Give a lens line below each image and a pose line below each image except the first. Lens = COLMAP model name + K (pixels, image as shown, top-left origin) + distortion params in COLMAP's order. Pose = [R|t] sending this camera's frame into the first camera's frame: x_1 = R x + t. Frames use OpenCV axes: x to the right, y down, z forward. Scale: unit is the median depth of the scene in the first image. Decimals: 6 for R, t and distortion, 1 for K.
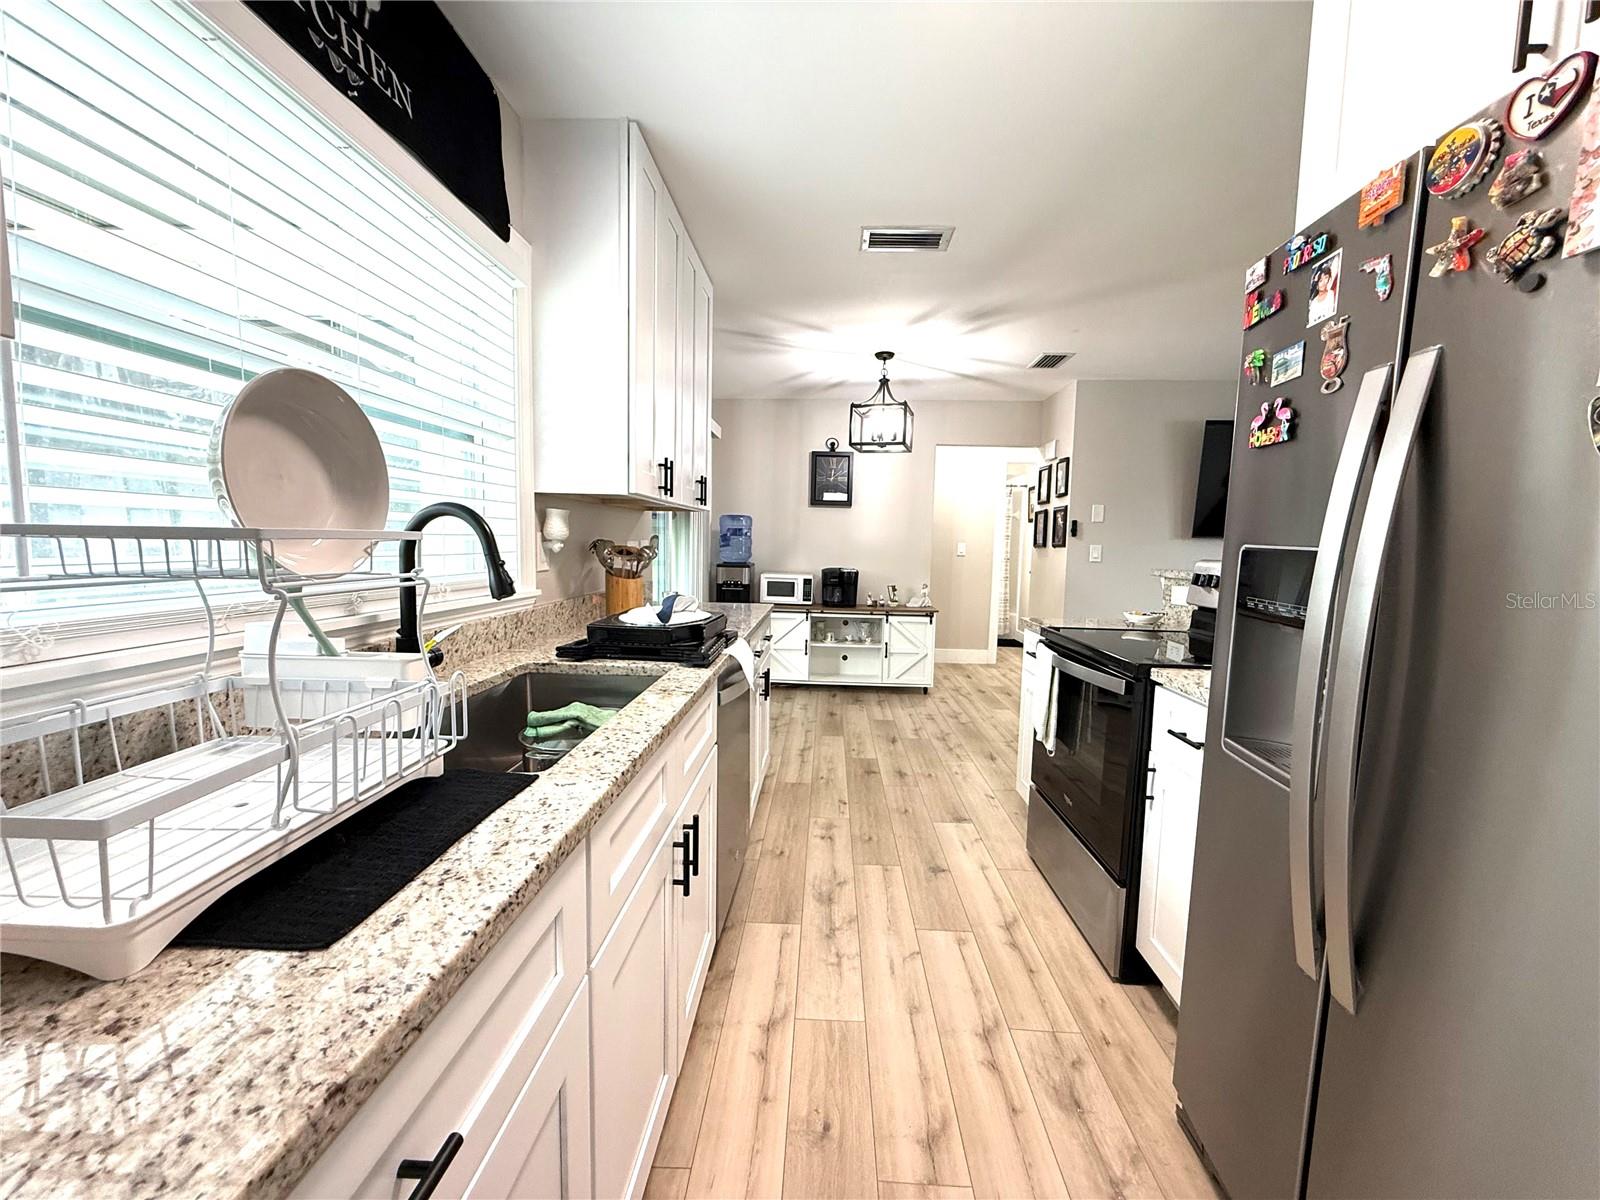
lens RADIAL K [[643.0, 0, 789.6], [0, 643.0, 599.0], [0, 0, 1]] dist [0.000401, 0.000488]
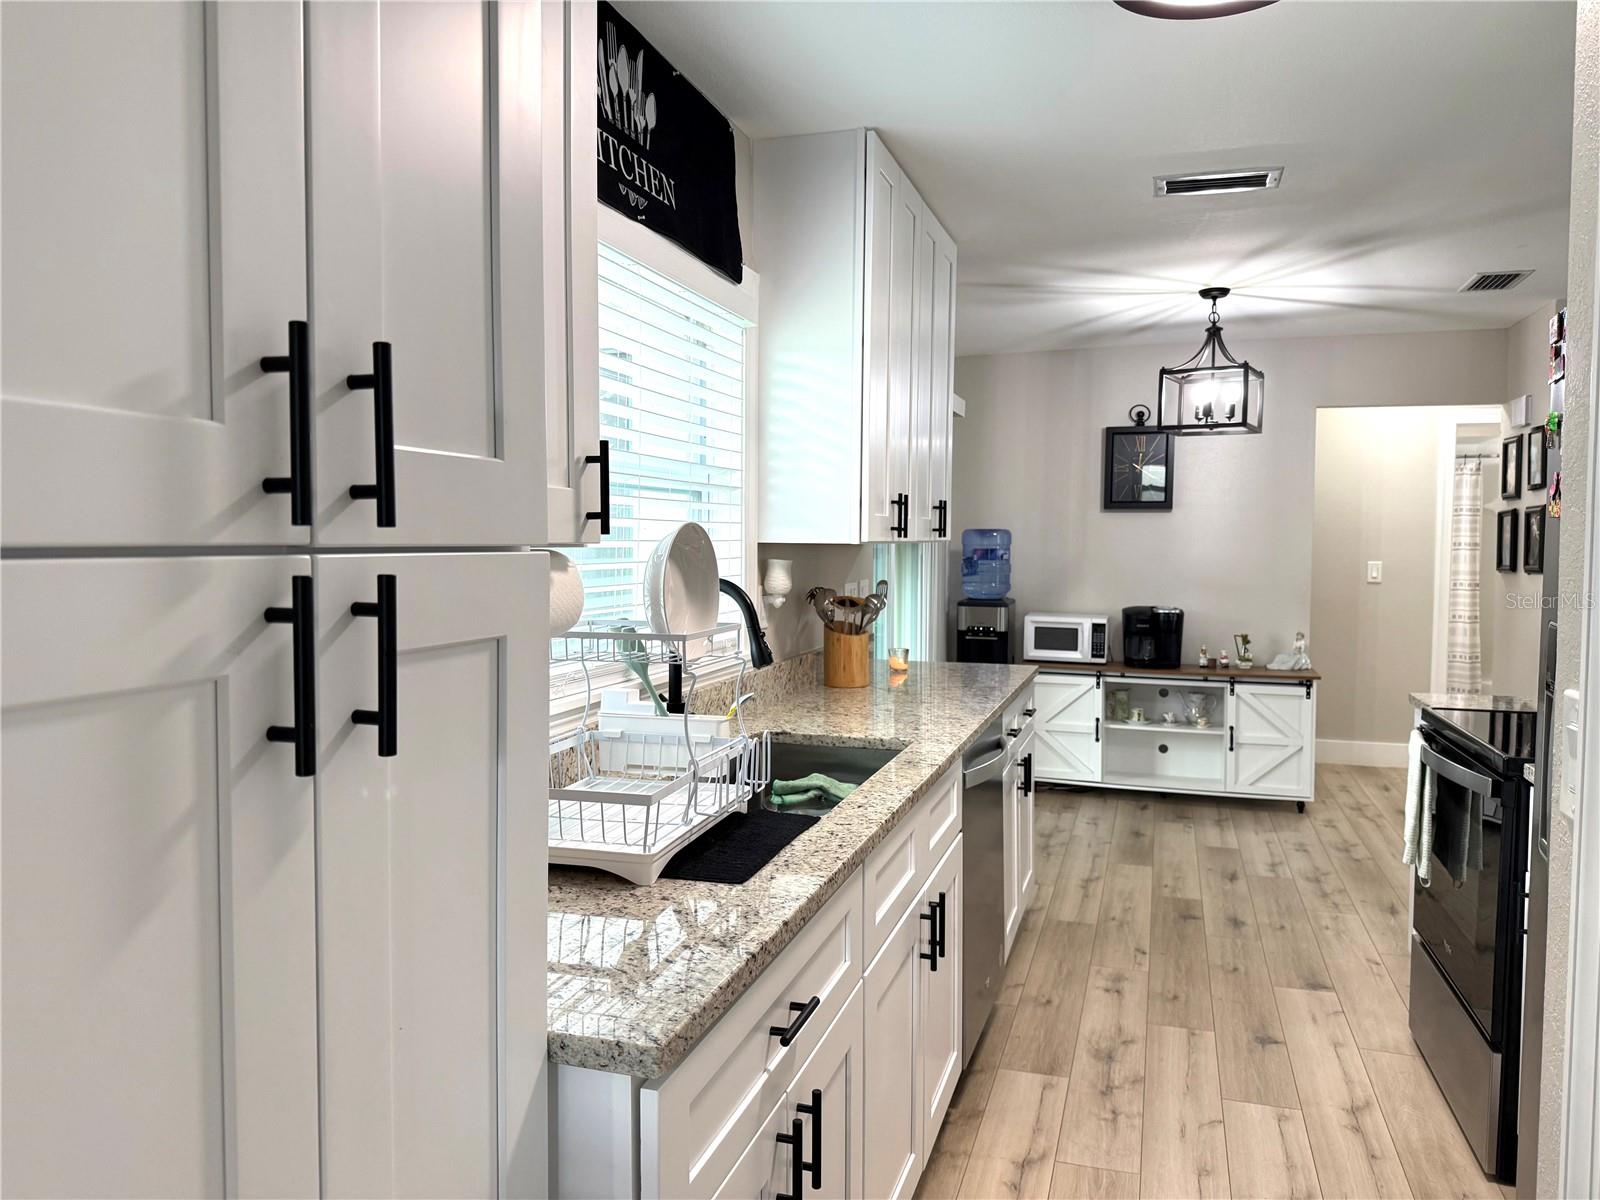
lens RADIAL K [[1140.8, 0, 801.3], [0, 1140.8, 583.2], [0, 0, 1]] dist [0.055082, -0.060967]
pose [[0.969835, -0.003439, -0.243739, 0.043876], [-0.009220, 0.998667, -0.050778, -0.025292], [0.243589, 0.051493, 0.968511, -0.461600]]
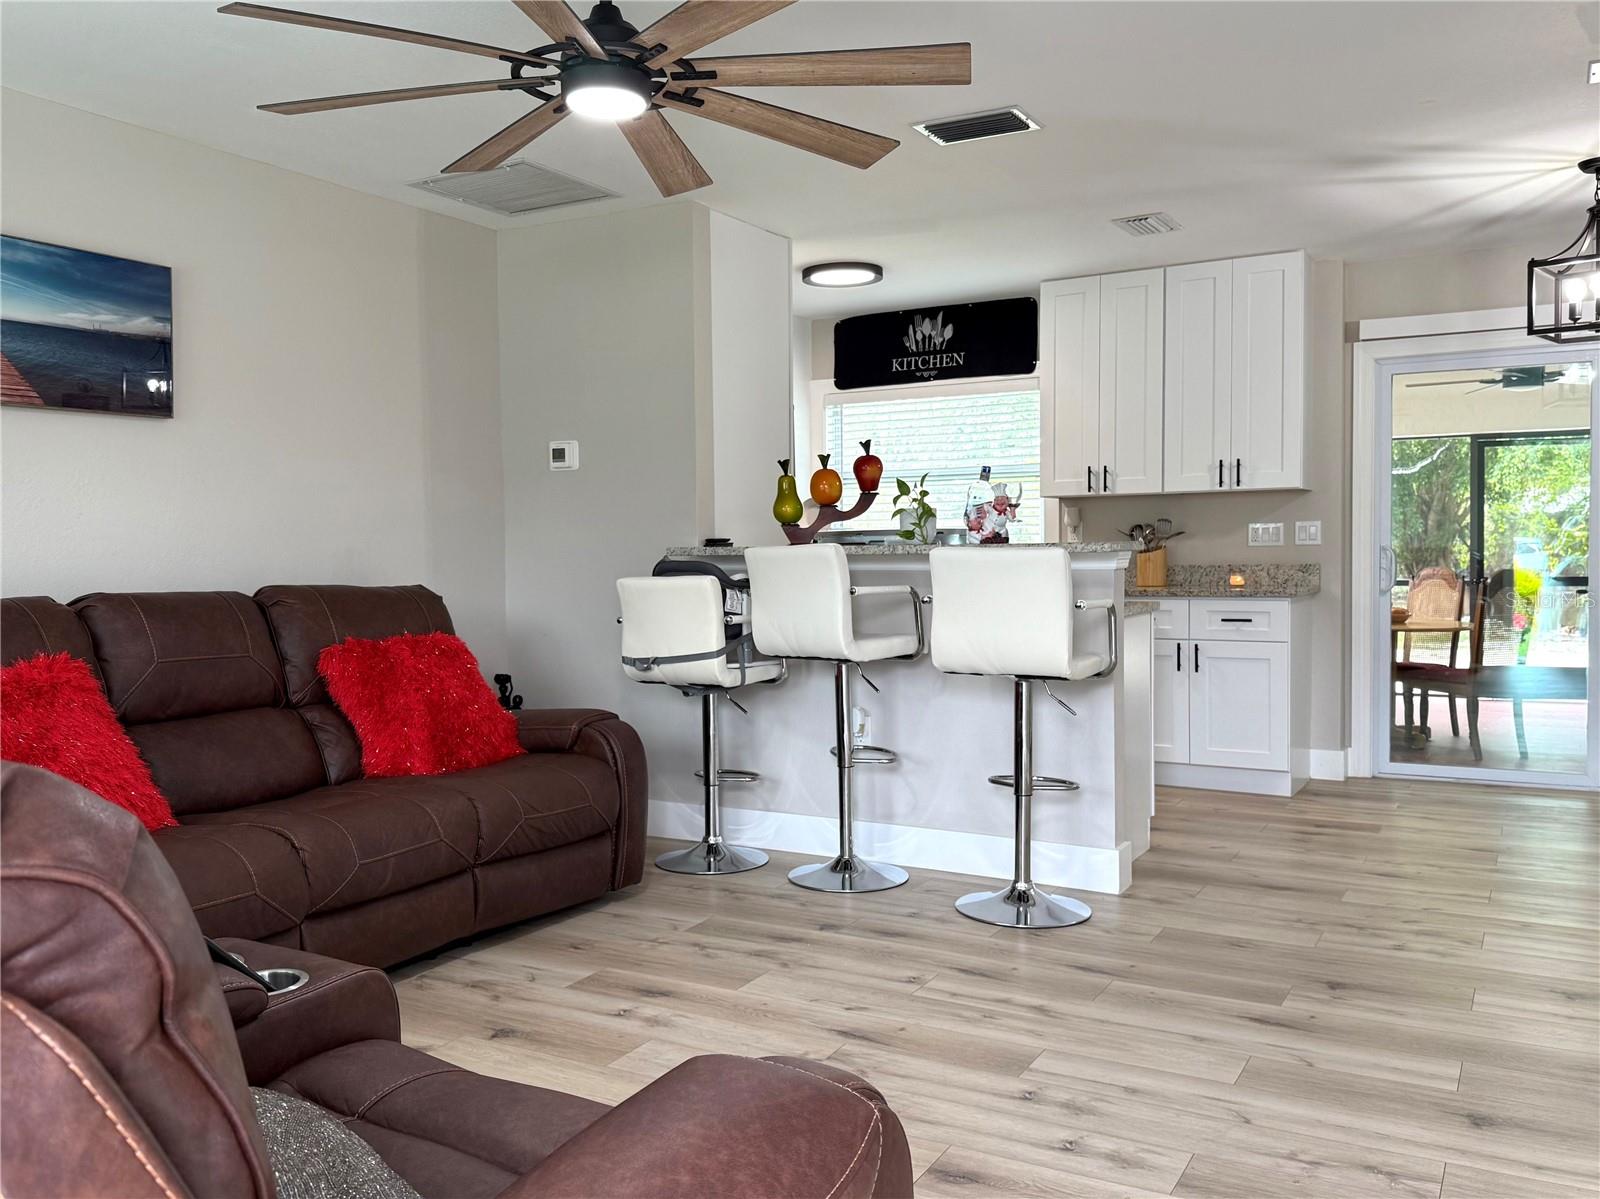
lens RADIAL K [[1334.1, 0, 795.3], [0, 1334.1, 609.3], [0, 0, 1]] dist [0.064841, -0.012641]
pose [[-0.431740, 0.029003, -0.901532, 2.841250], [-0.068517, 0.995541, 0.064840, -0.048679], [0.899392, 0.089764, -0.427827, 1.744589]]
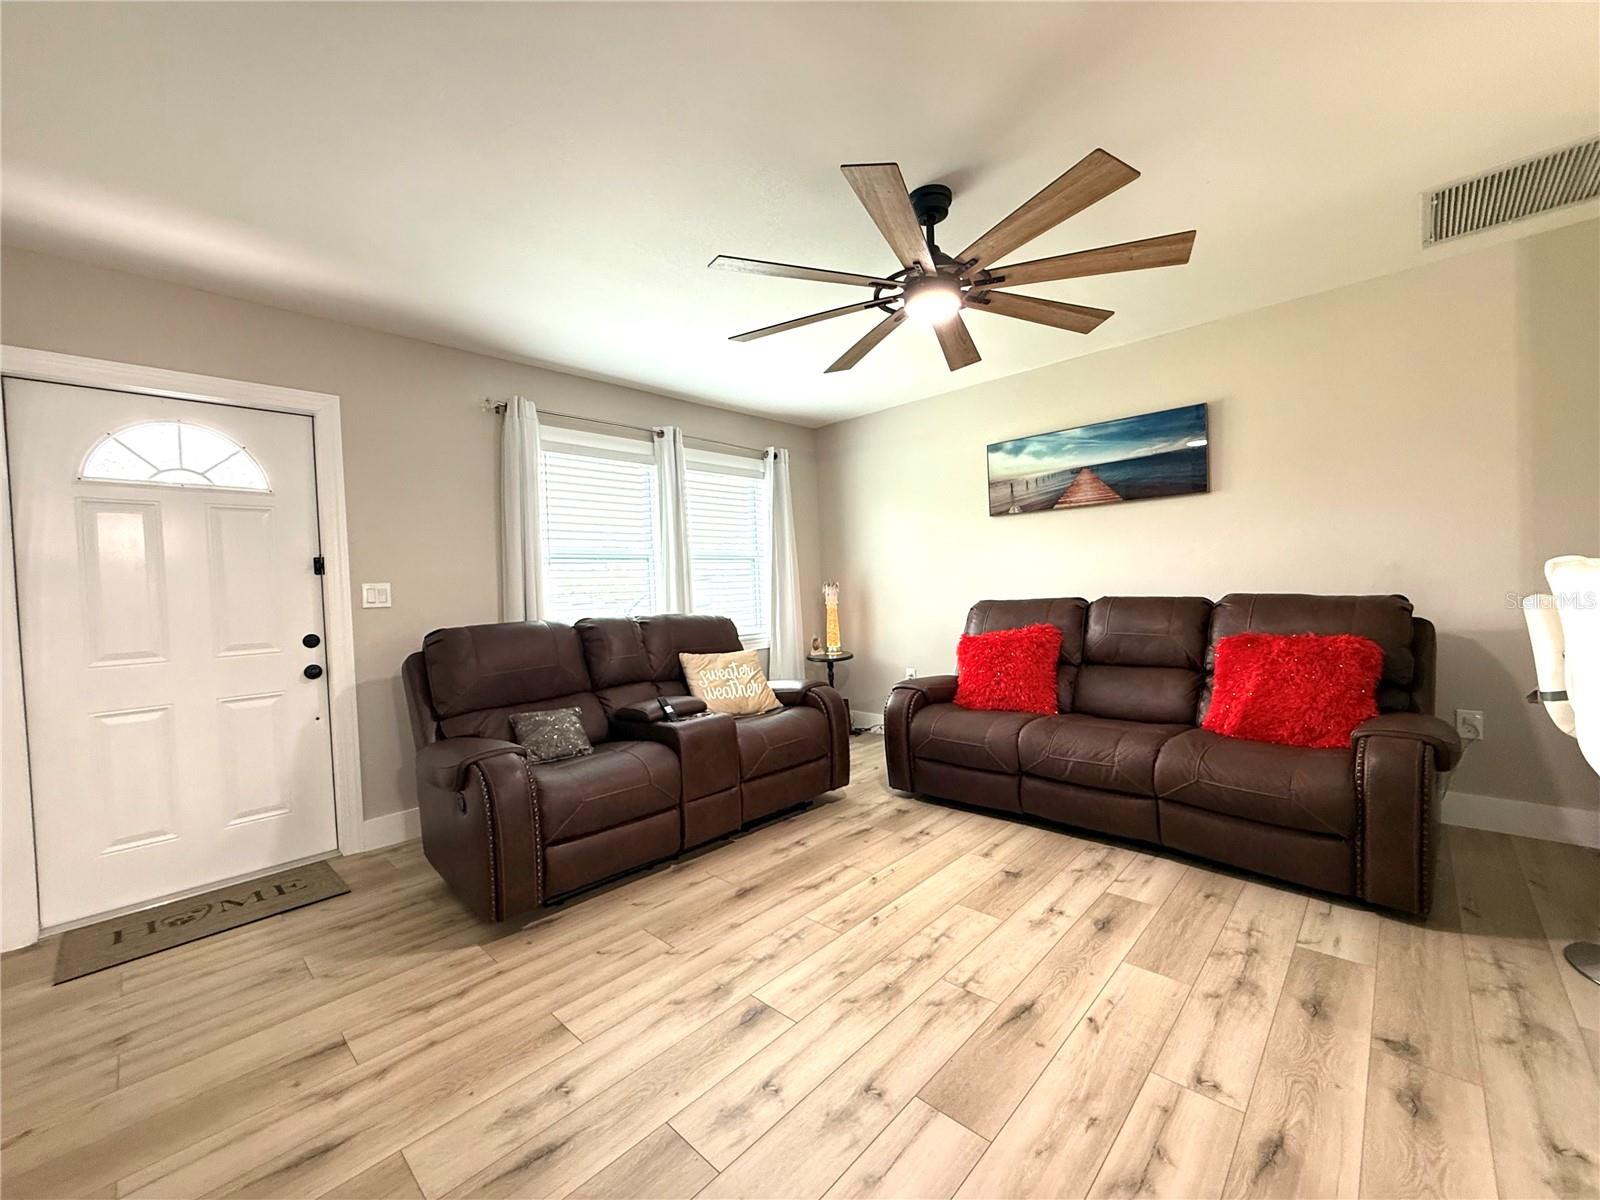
lens RADIAL K [[643.0, 0, 796.2], [0, 643.0, 607.2], [0, 0, 1]] dist [0.000401, 0.000488]
pose [[-0.765226, -0.013030, 0.643629, 1.218008], [0.073491, 0.991491, 0.107447, -0.099731], [-0.639553, 0.129523, -0.757757, 1.933706]]
